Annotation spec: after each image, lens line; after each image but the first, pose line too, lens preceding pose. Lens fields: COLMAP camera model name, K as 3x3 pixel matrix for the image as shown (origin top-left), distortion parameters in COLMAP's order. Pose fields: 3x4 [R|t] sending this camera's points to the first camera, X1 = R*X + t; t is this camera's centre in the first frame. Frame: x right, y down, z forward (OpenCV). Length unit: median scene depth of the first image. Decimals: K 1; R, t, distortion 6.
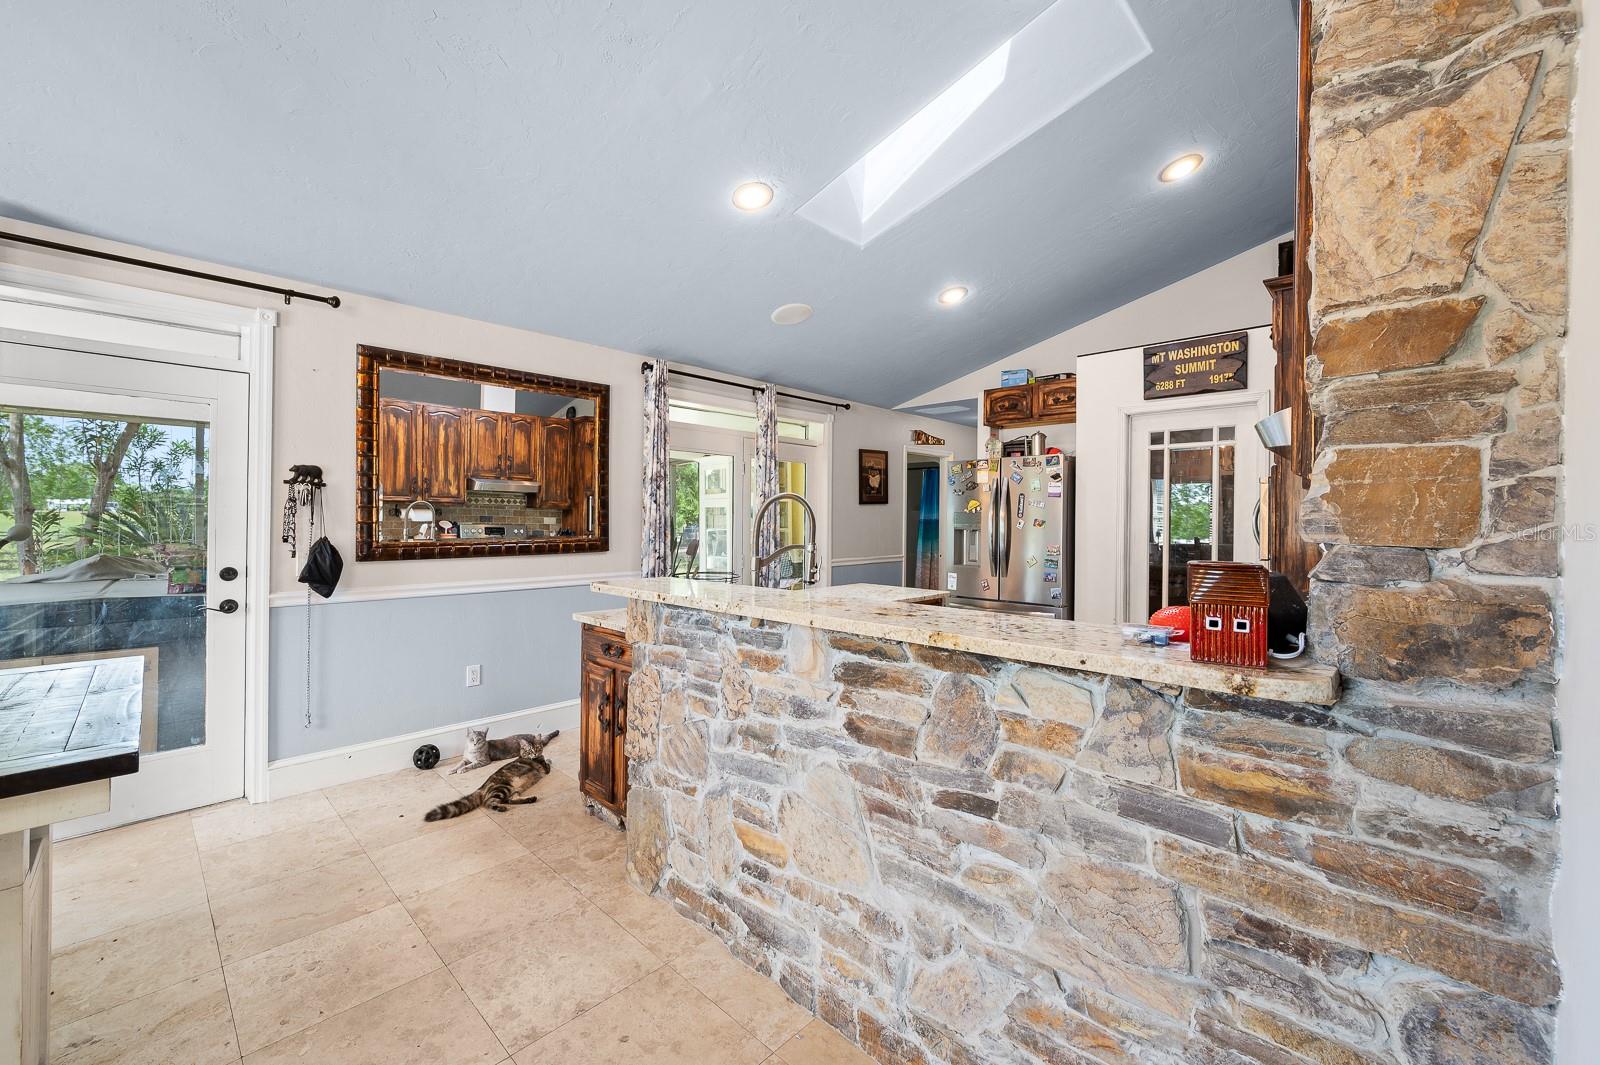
lens RADIAL K [[644.3, 0, 799.8], [0, 644.3, 521.7], [0, 0, 1]] dist [-0.001976, -0.000010]
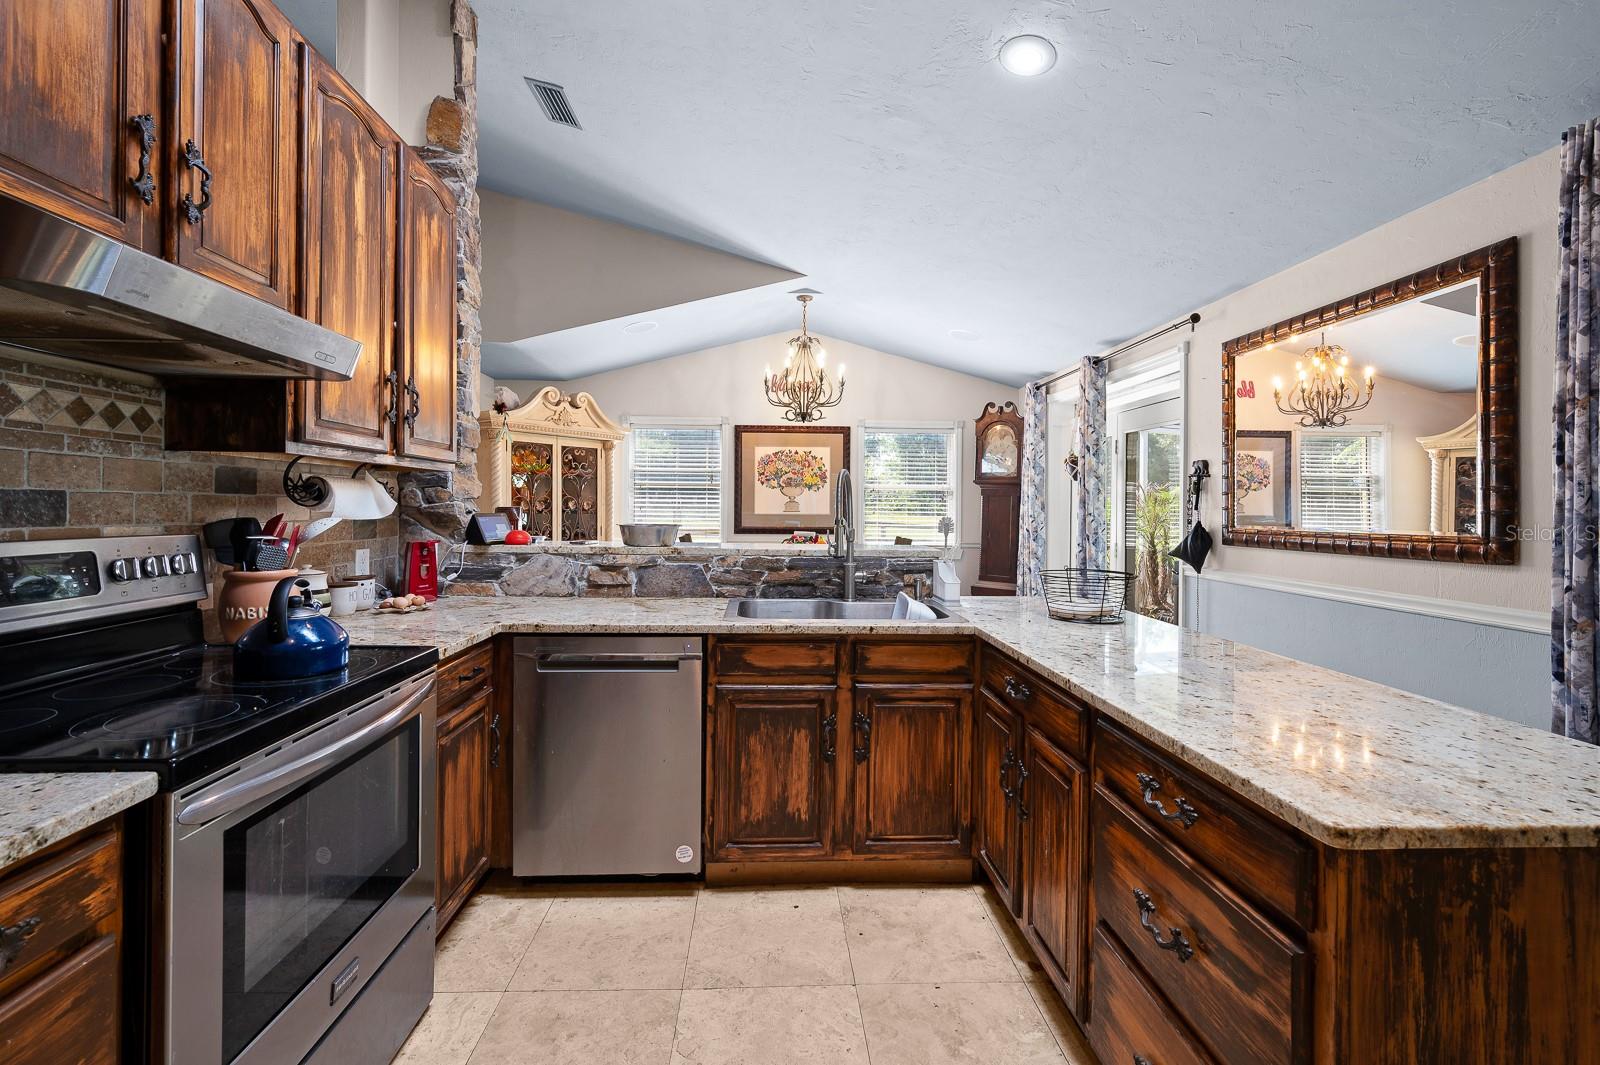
lens RADIAL K [[660.0, 0, 795.1], [0, 660.0, 503.8], [0, 0, 1]] dist [0.001618, -0.000056]
pose [[-0.686980, -0.019132, -0.726424, 0.653830], [-0.018509, 0.999790, -0.008827, 0.017868], [0.726440, 0.007382, -0.687190, 1.343583]]
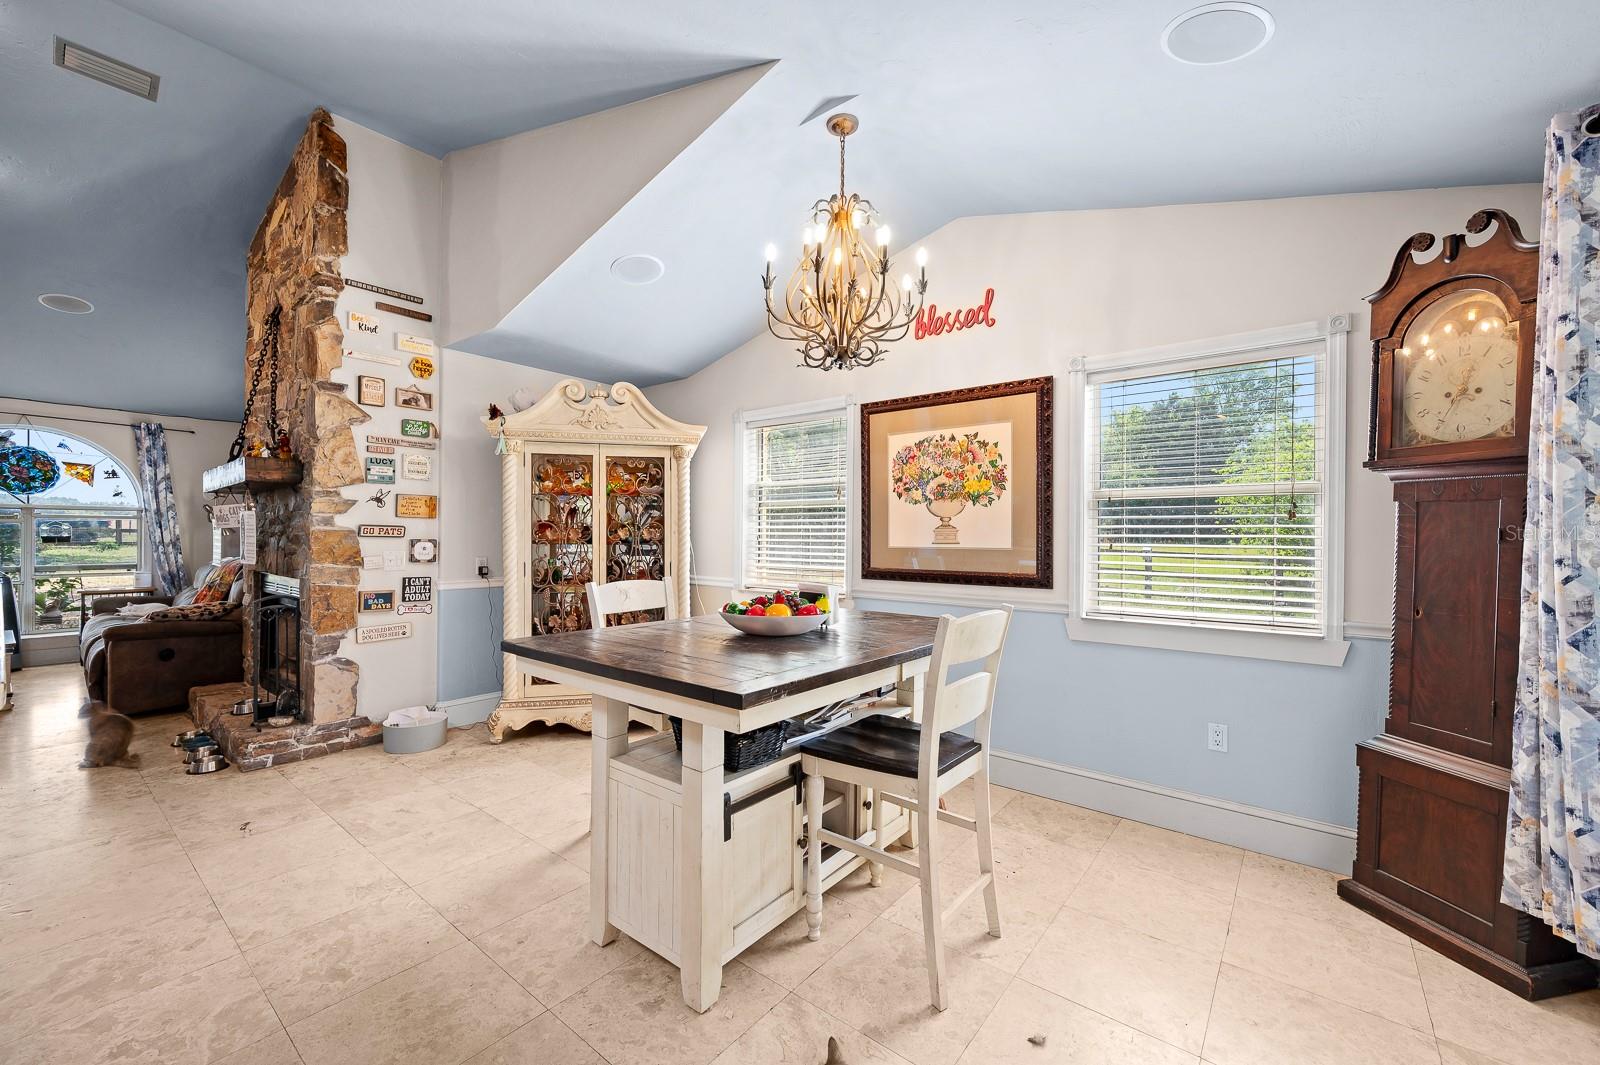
lens RADIAL K [[639.7, 0, 801.8], [0, 639.7, 534.1], [0, 0, 1]] dist [-0.001815, 0.000180]
pose [[-0.995529, -0.016161, -0.093069, -0.511869], [-0.016282, 0.999867, 0.000540, 0.010964], [0.093048, 0.002053, -0.995660, 1.008188]]
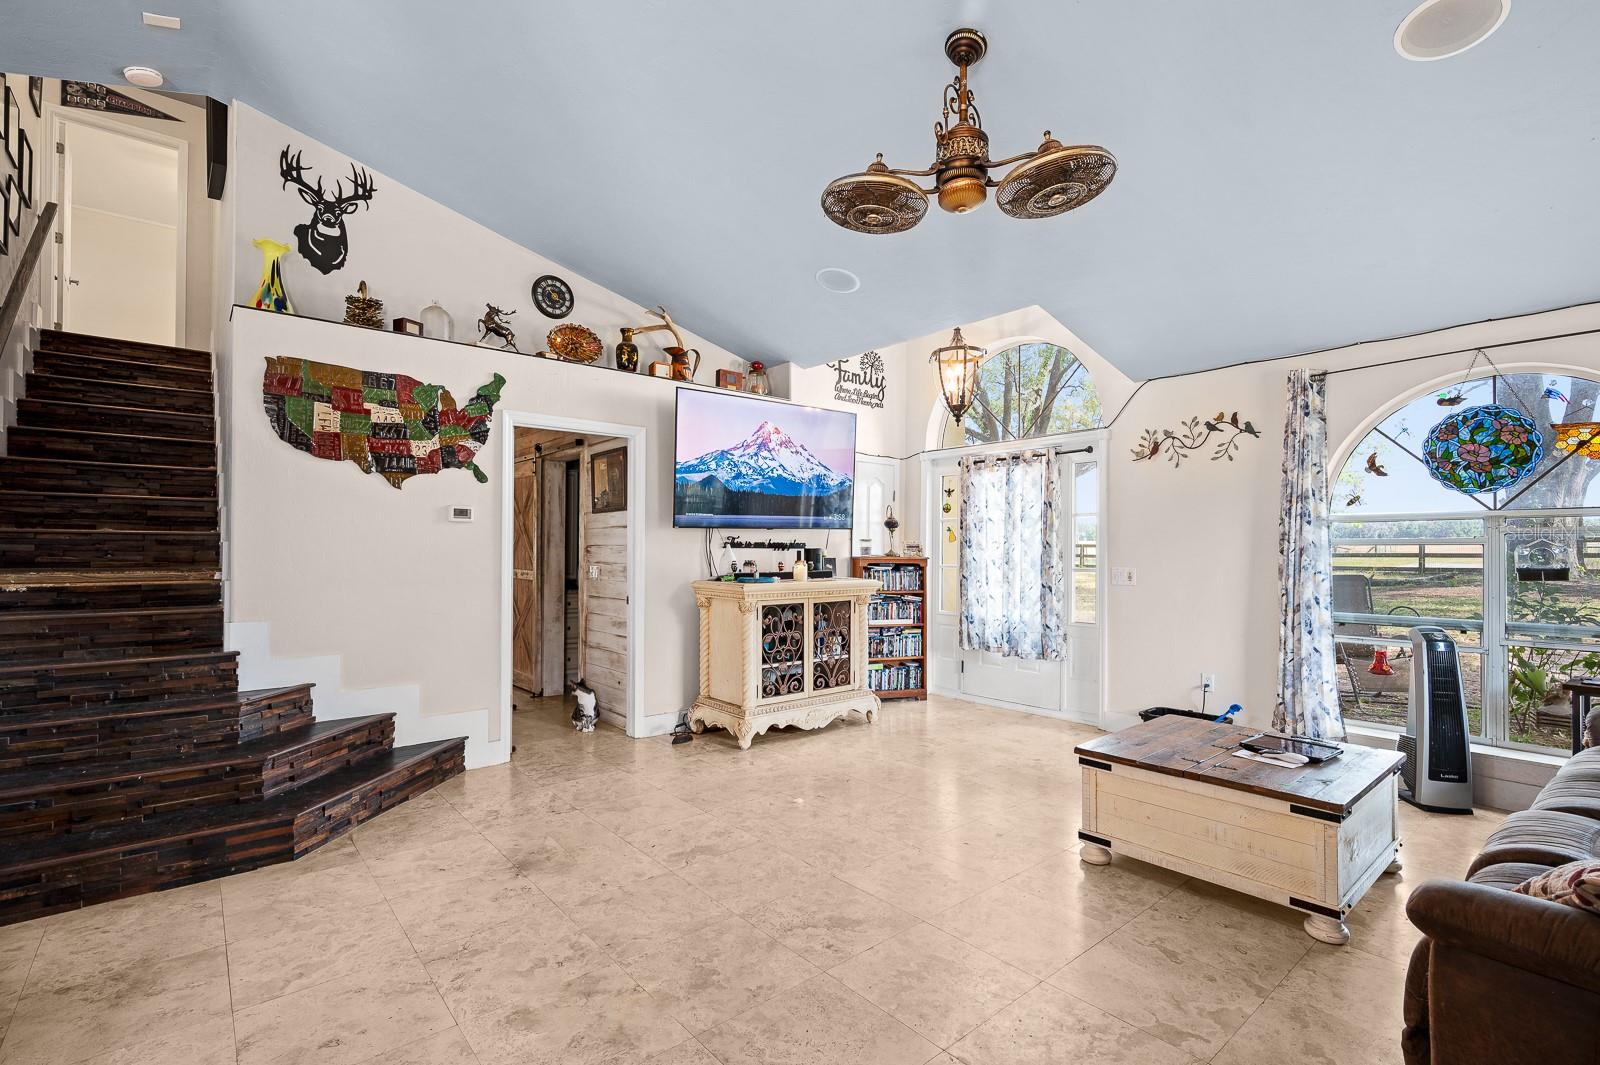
lens RADIAL K [[729.2, 0, 808.0], [0, 729.2, 550.1], [0, 0, 1]] dist [0.000512, -0.000579]
pose [[0.098897, -0.005688, 0.995081, 0.341257], [0.002005, 0.999983, 0.005517, 0.017846], [-0.995096, 0.001450, 0.098907, -0.151405]]
